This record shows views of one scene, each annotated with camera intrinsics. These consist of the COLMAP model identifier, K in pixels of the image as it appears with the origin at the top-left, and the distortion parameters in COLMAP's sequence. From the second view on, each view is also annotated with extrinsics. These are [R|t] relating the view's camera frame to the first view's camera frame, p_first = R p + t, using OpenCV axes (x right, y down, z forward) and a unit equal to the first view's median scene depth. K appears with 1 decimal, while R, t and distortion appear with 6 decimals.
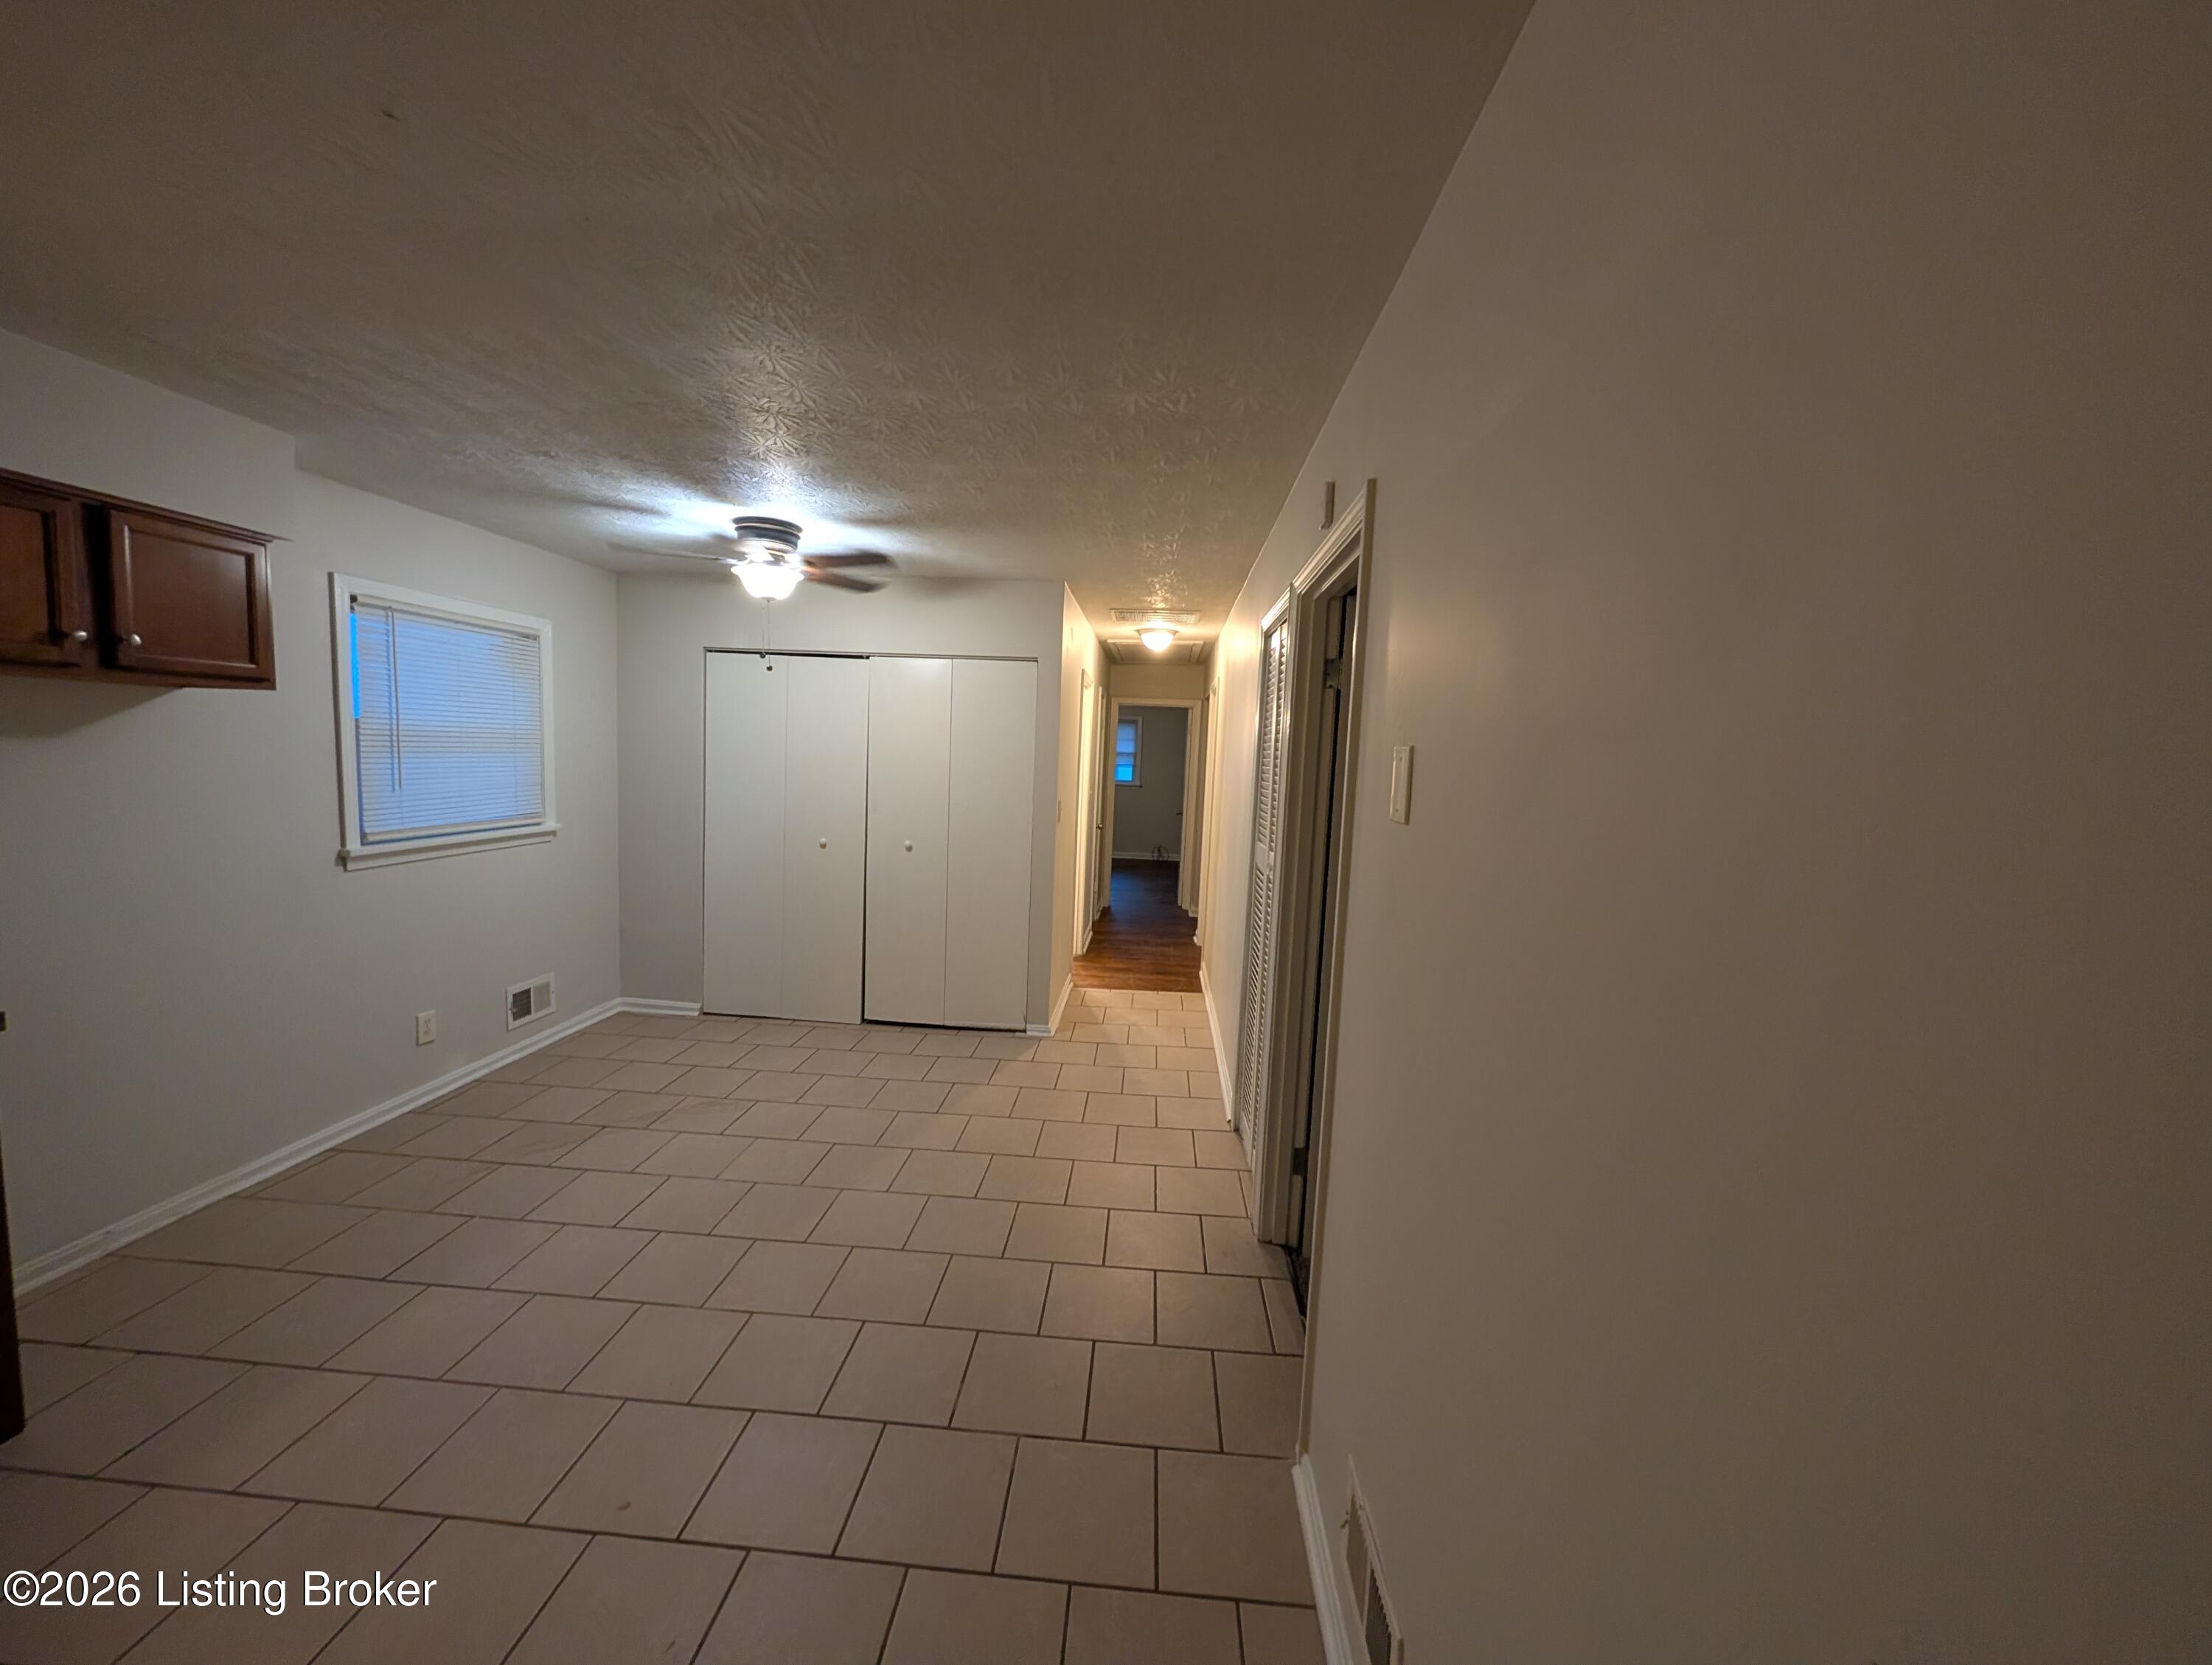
lens RADIAL K [[804.3, 0, 1102.1], [0, 804.3, 824.2], [0, 0, 1]] dist [0.004599, -0.000138]
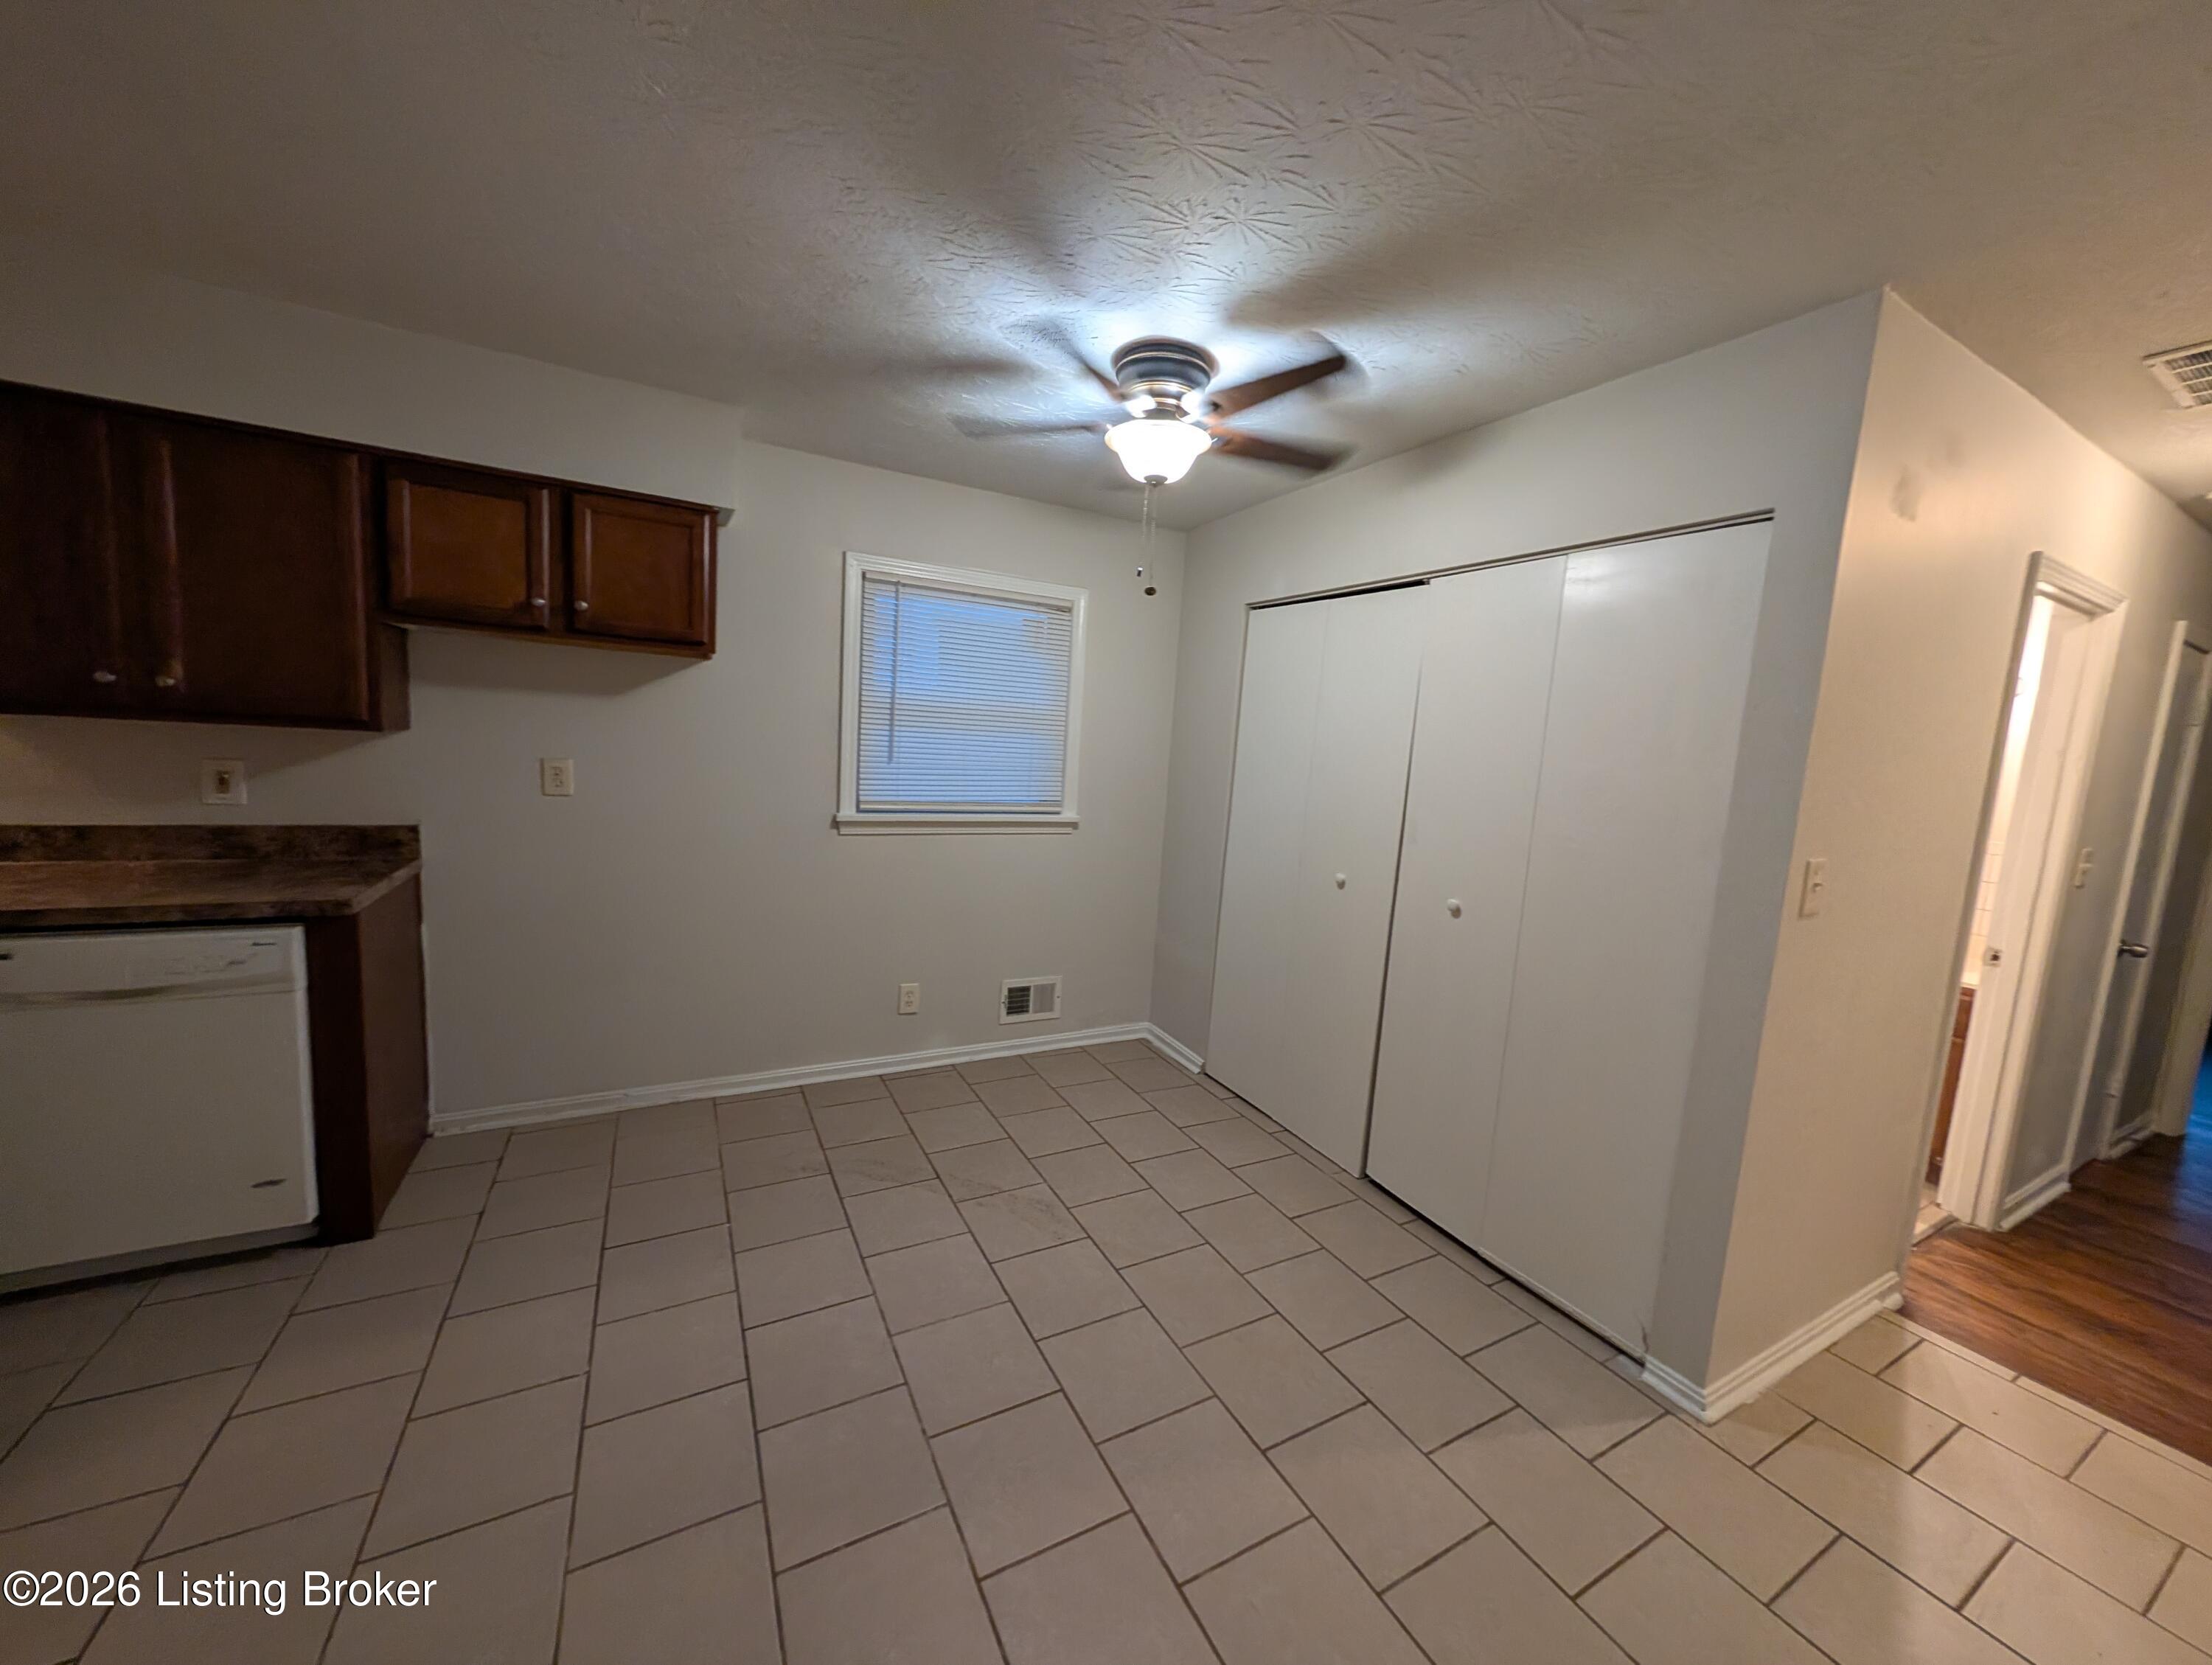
lens RADIAL K [[804.3, 0, 1104.7], [0, 804.3, 828.9], [0, 0, 1]] dist [0.004599, -0.000138]
pose [[0.530854, 0.092076, -0.842447, 0.111367], [-0.116994, 0.992524, 0.034757, -0.021241], [0.839349, 0.080110, 0.537658, 0.566897]]
